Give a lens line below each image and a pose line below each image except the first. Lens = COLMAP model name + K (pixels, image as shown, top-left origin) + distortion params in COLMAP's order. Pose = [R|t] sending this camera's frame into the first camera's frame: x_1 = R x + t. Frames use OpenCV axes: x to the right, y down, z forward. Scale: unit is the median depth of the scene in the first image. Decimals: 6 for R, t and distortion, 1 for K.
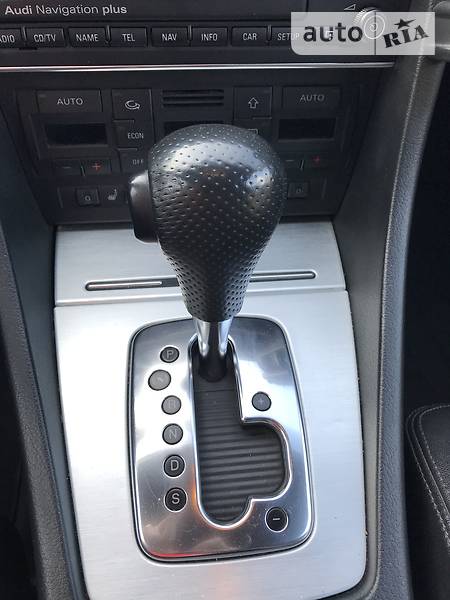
lens RADIAL K [[495.6, 0, 222.9], [0, 495.6, 295.3], [0, 0, 1]] dist [0.021636, -0.027891]
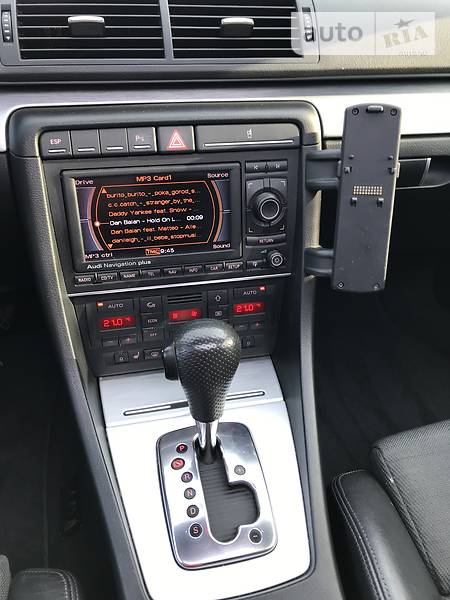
lens RADIAL K [[495.6, 0, 227.9], [0, 495.6, 297.2], [0, 0, 1]] dist [0.021636, -0.027891]
pose [[0.992544, -0.070075, 0.099727, -0.088198], [0.094831, 0.957991, -0.270665, 0.101454], [-0.076570, 0.278105, 0.957494, -0.764508]]
